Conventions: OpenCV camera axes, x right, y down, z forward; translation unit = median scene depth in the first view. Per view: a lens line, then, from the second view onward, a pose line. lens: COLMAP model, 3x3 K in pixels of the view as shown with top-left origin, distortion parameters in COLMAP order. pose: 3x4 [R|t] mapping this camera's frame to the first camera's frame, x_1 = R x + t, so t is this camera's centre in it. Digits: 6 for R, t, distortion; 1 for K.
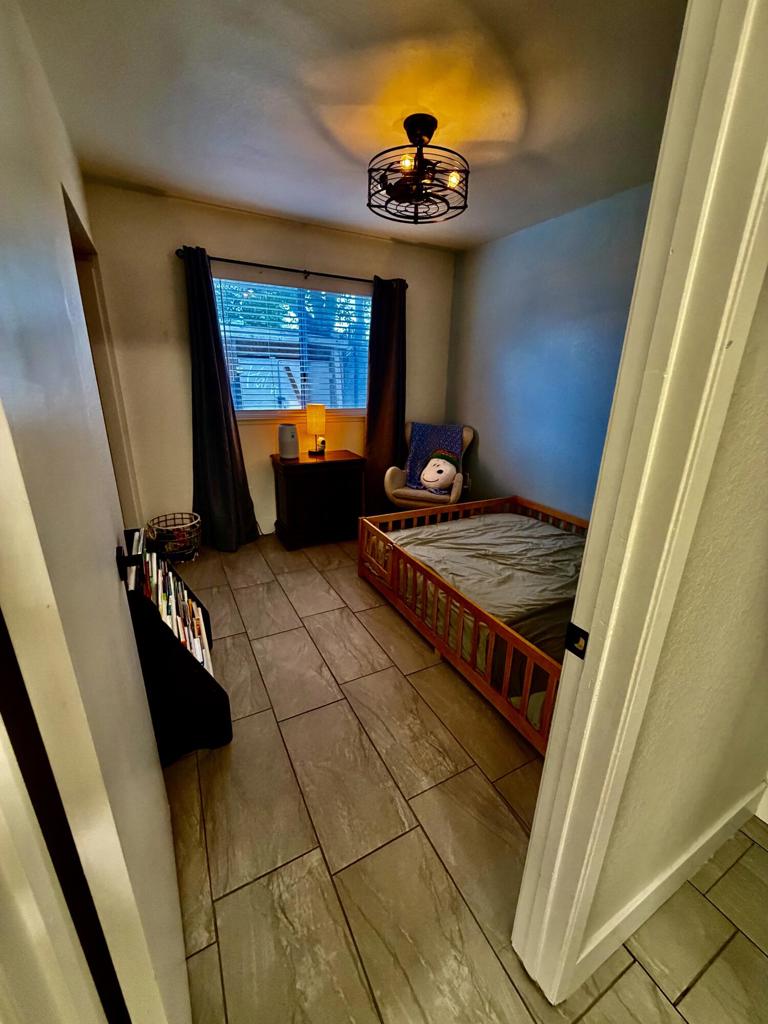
lens RADIAL K [[409.2, 0, 382.2], [0, 409.2, 513.7], [0, 0, 1]] dist [0.000863, 0.000050]
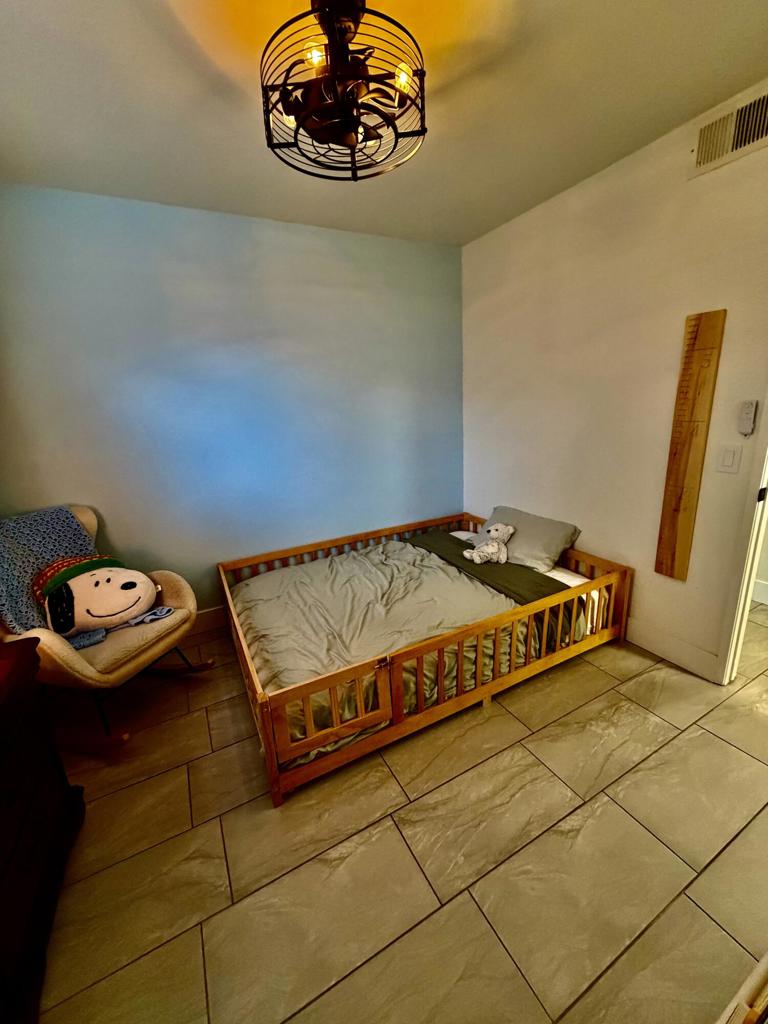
lens RADIAL K [[407.2, 0, 383.2], [0, 407.2, 507.5], [0, 0, 1]] dist [0.001096, 0.000125]
pose [[-0.008198, -0.274535, 0.961542, -0.595288], [0.364409, 0.894631, 0.258538, -0.349748], [-0.931203, 0.352514, 0.092709, 0.953408]]
